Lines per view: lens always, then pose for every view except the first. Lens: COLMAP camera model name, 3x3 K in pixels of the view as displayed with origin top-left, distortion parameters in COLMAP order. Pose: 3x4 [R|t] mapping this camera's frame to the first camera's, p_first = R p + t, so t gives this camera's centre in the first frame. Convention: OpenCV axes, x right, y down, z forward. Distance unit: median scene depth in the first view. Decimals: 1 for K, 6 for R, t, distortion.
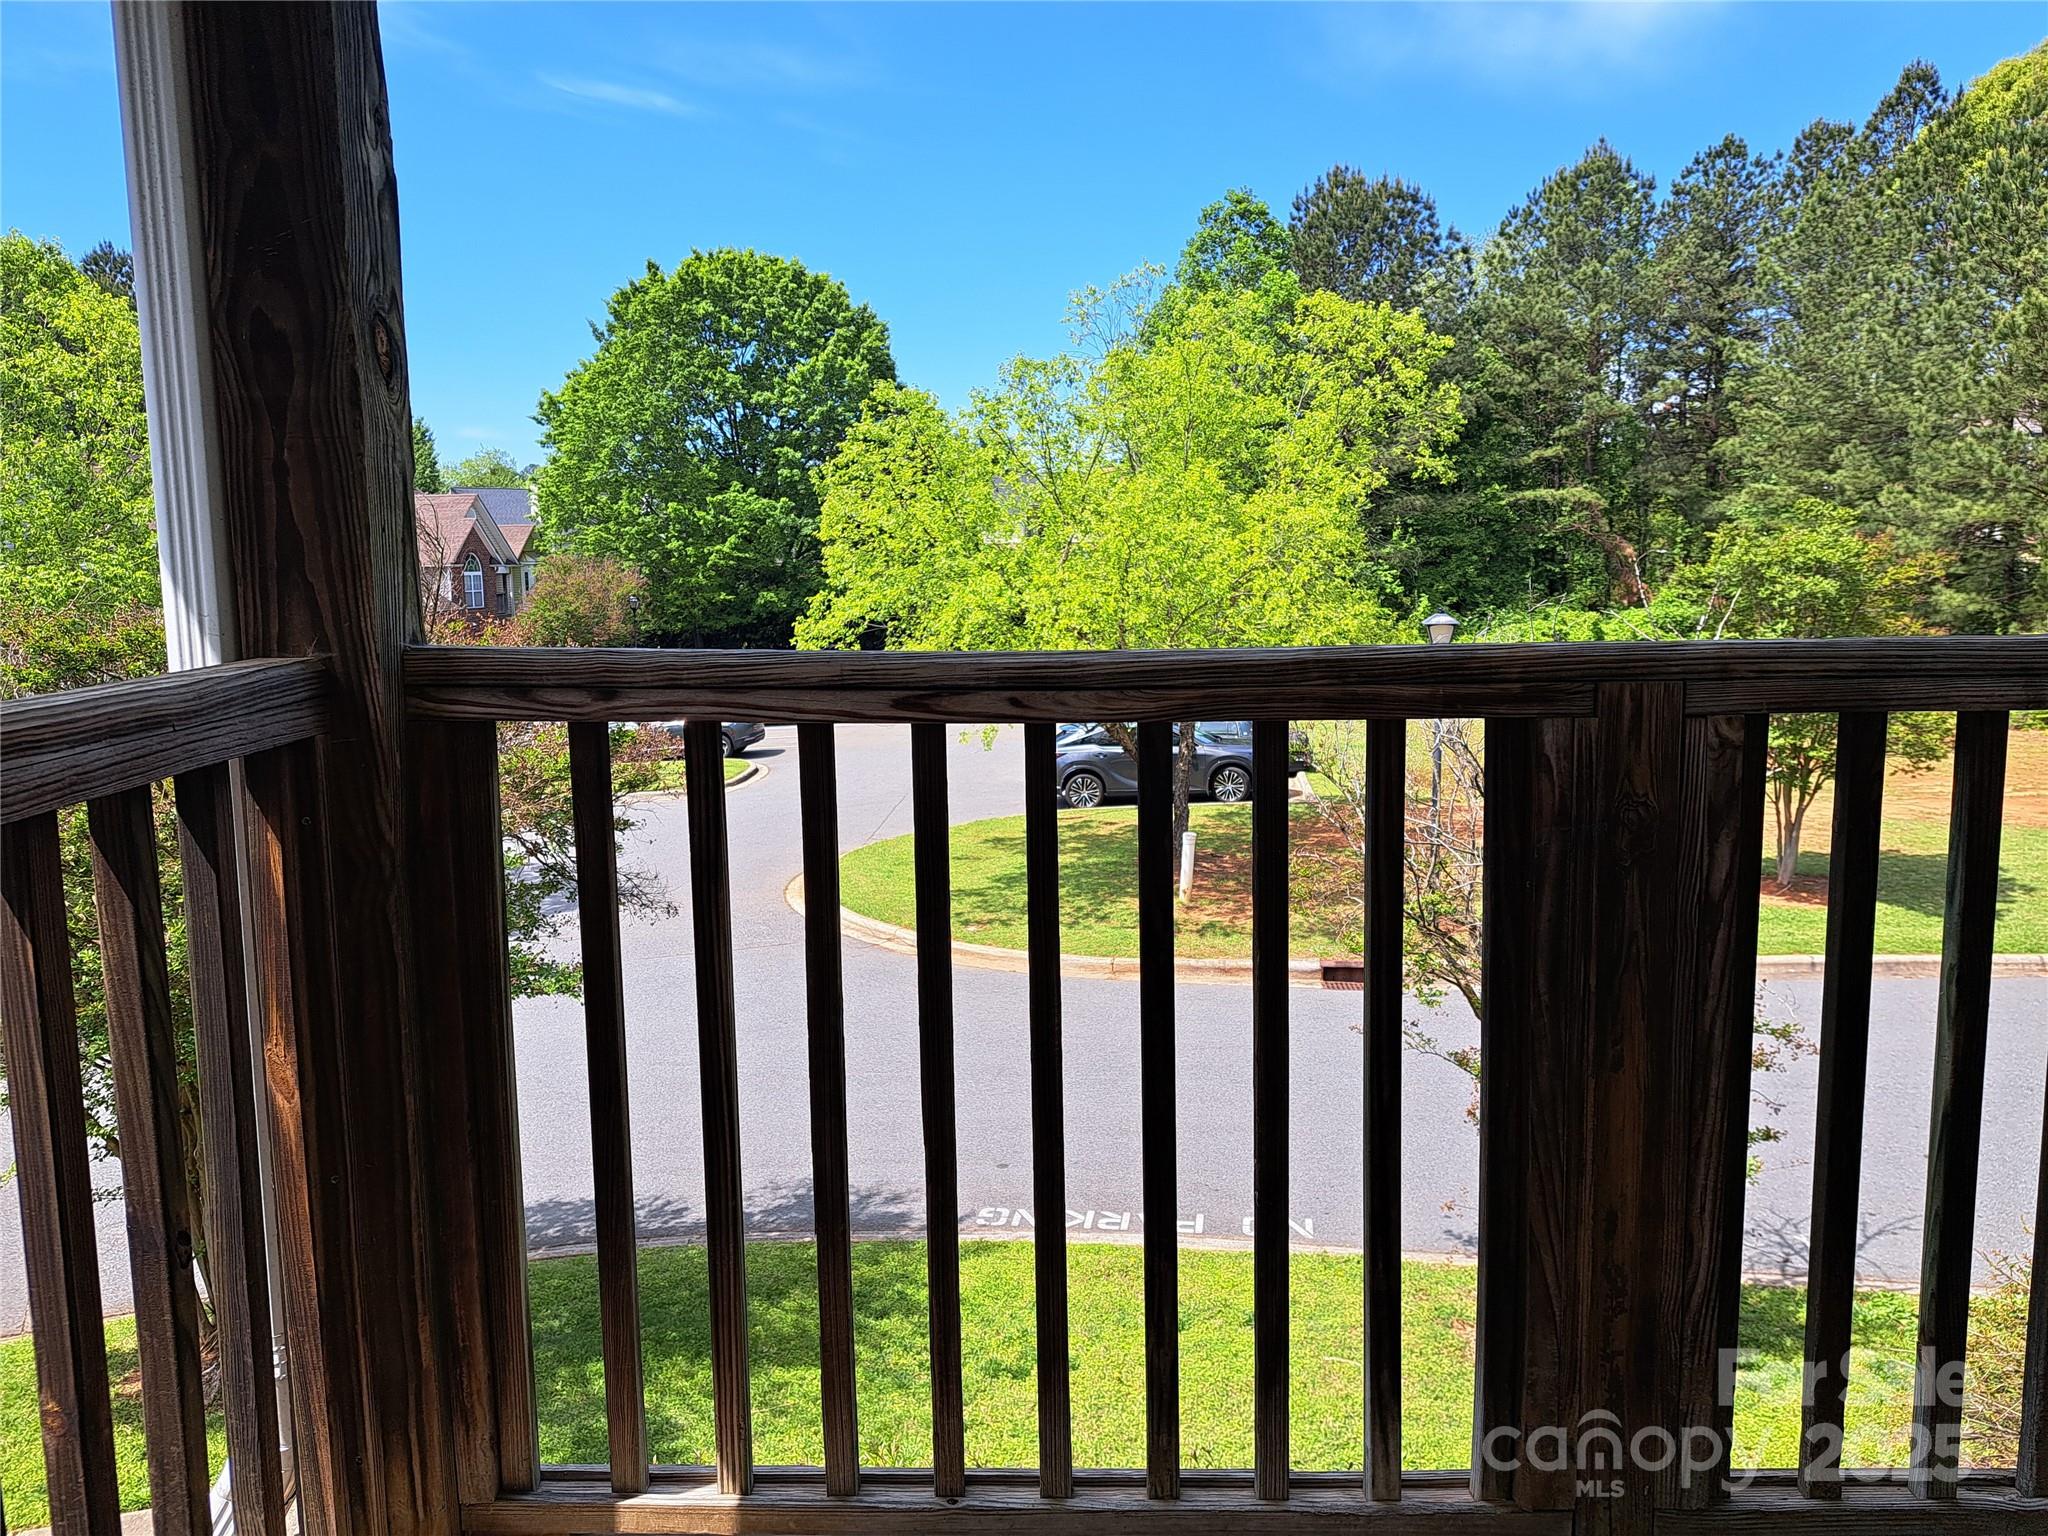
lens RADIAL K [[1576.1, 0, 943.7], [0, 1576.1, 760.2], [0, 0, 1]] dist [0.084994, -0.094592]
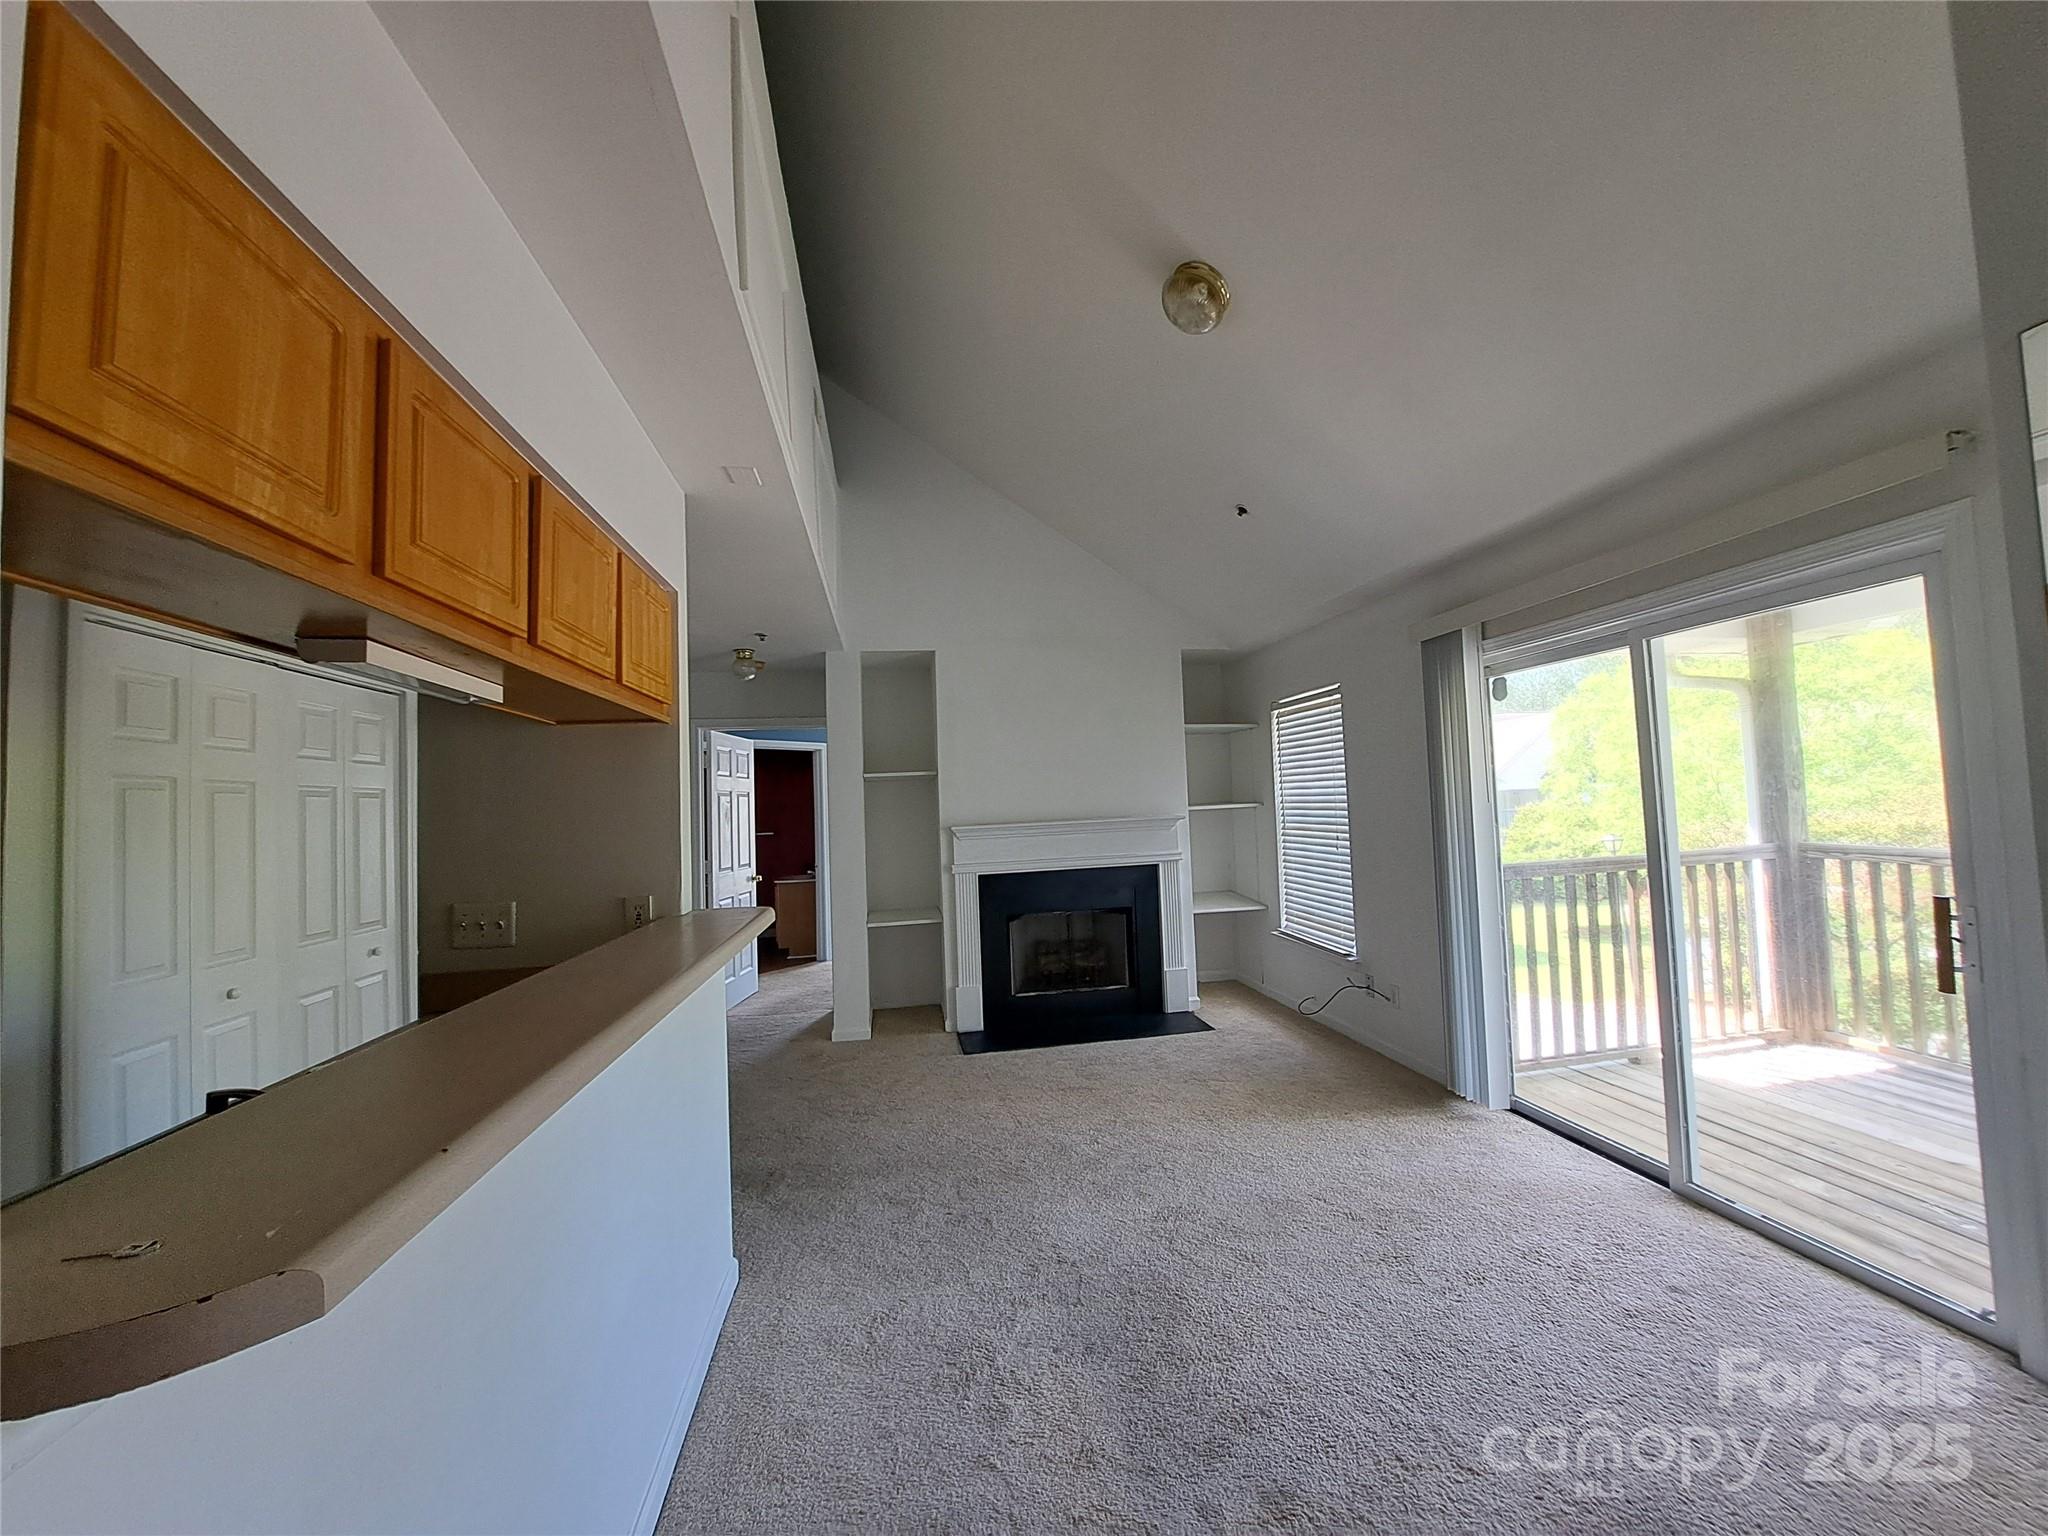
lens RADIAL K [[809.6, 0, 1037.3], [0, 809.6, 767.0], [0, 0, 1]] dist [-0.017373, -0.000206]
pose [[0.260150, -0.026570, -0.965203, 1.446304], [-0.105268, 0.992882, -0.055705, 0.084848], [0.959813, 0.116097, 0.255501, -1.957816]]
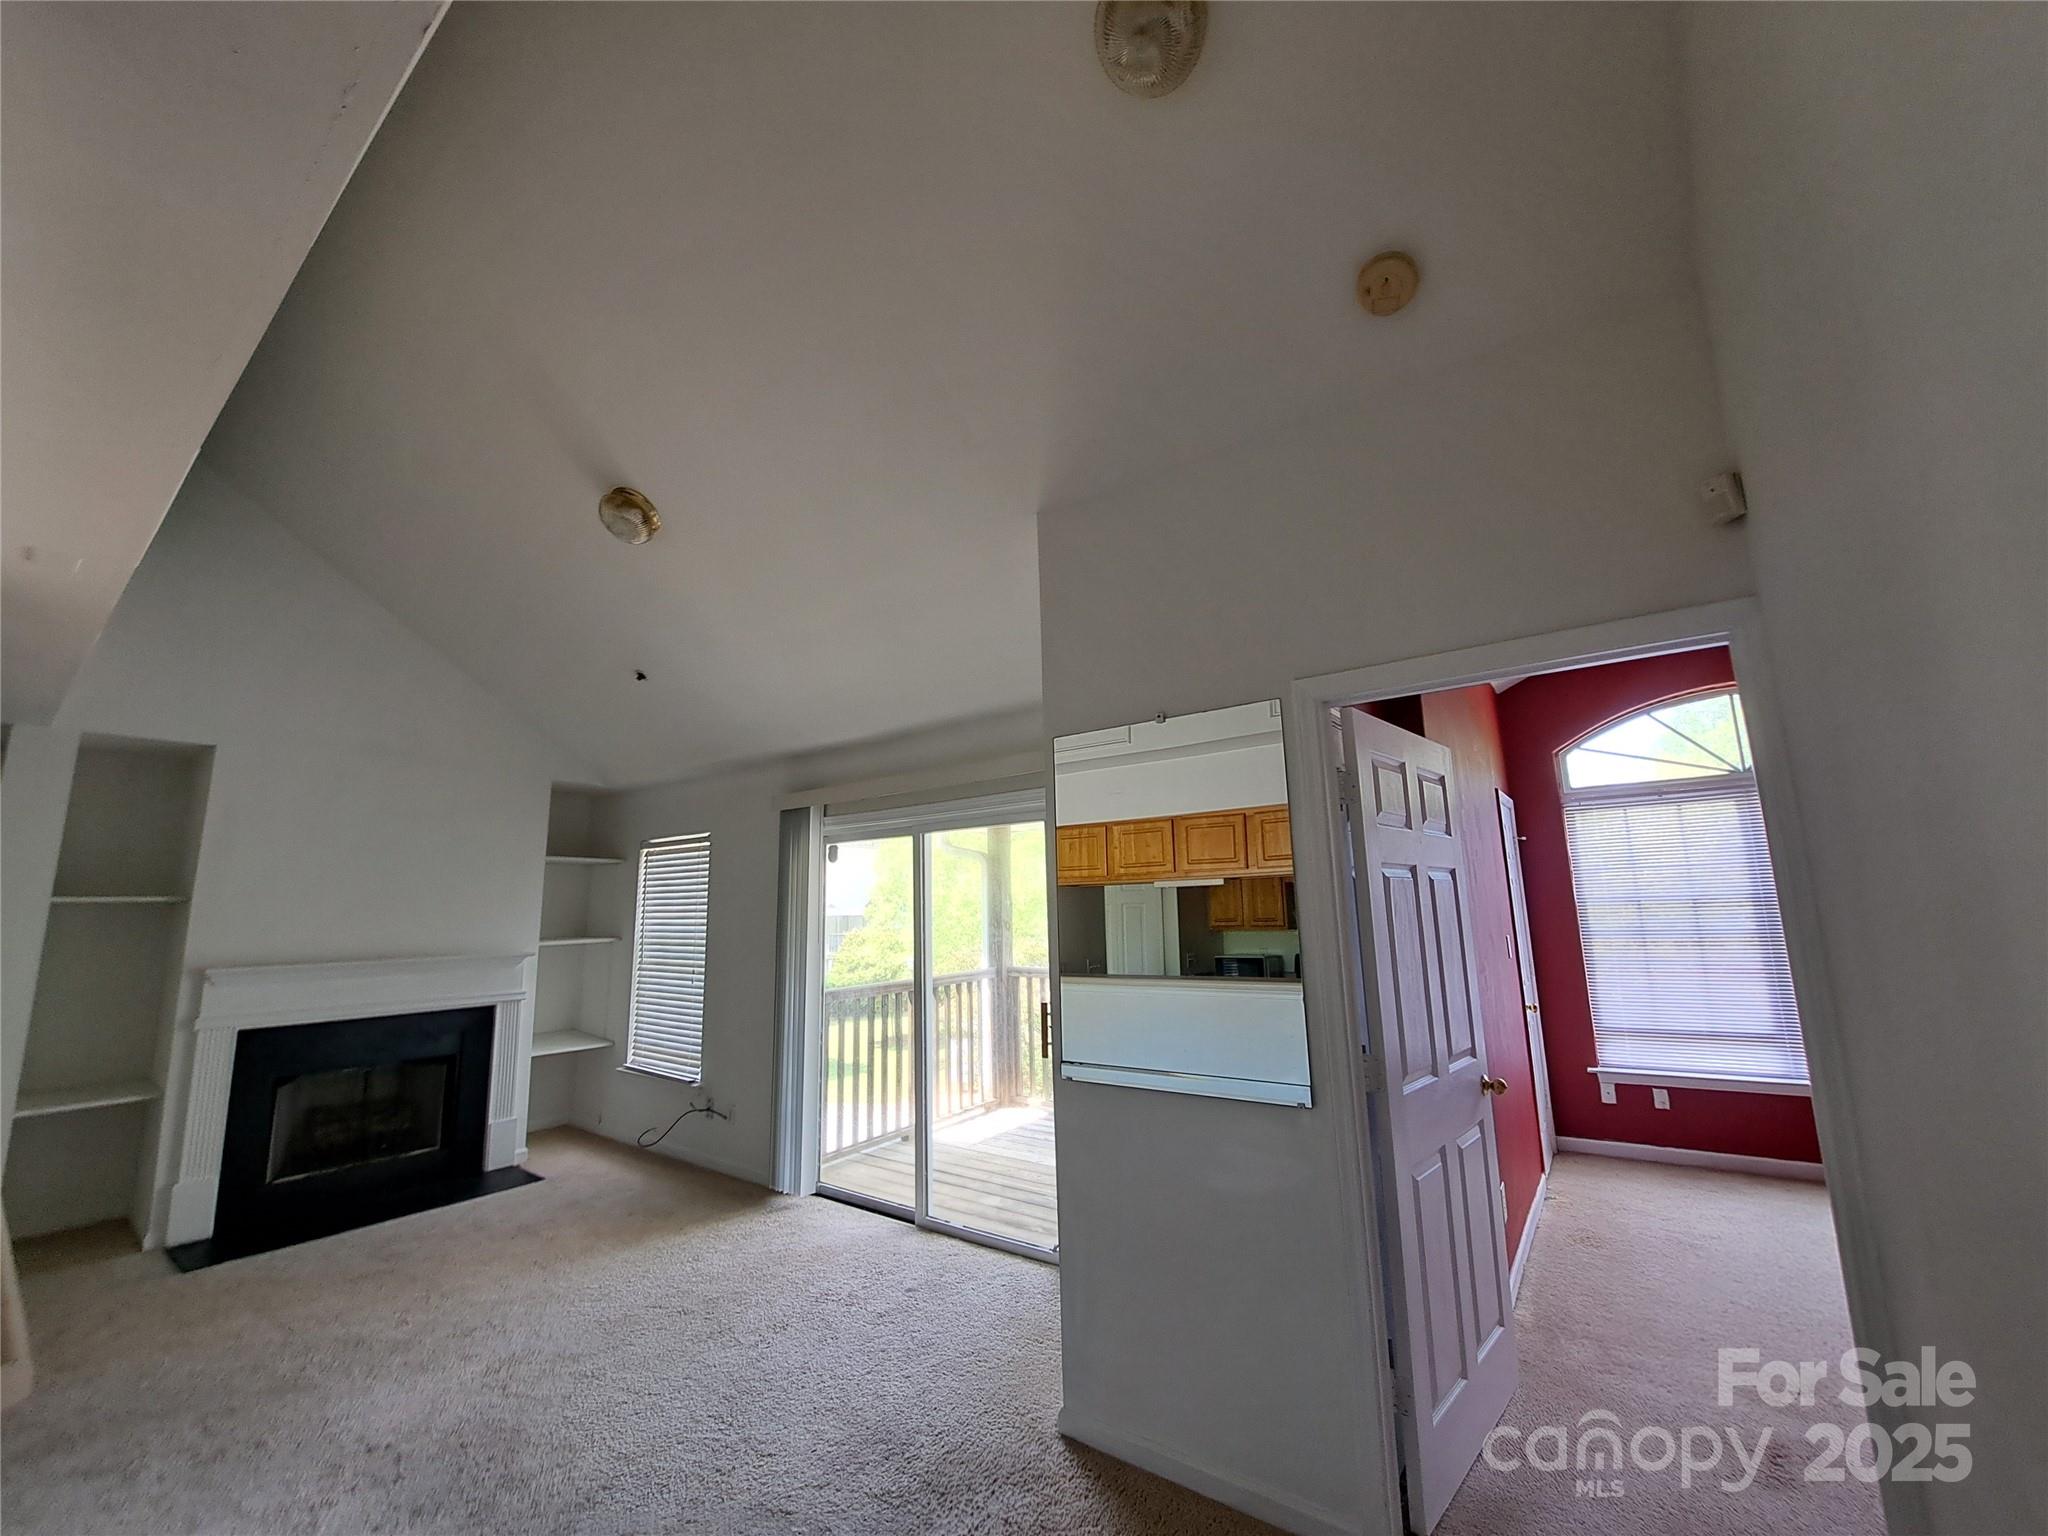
lens RADIAL K [[805.1, 0, 1033.6], [0, 805.1, 759.2], [0, 0, 1]] dist [-0.019560, -0.000174]
pose [[0.854371, -0.087339, -0.512272, 1.764646], [-0.071858, 0.956450, -0.282914, 0.058878], [0.514672, 0.278524, 0.810887, -2.255176]]
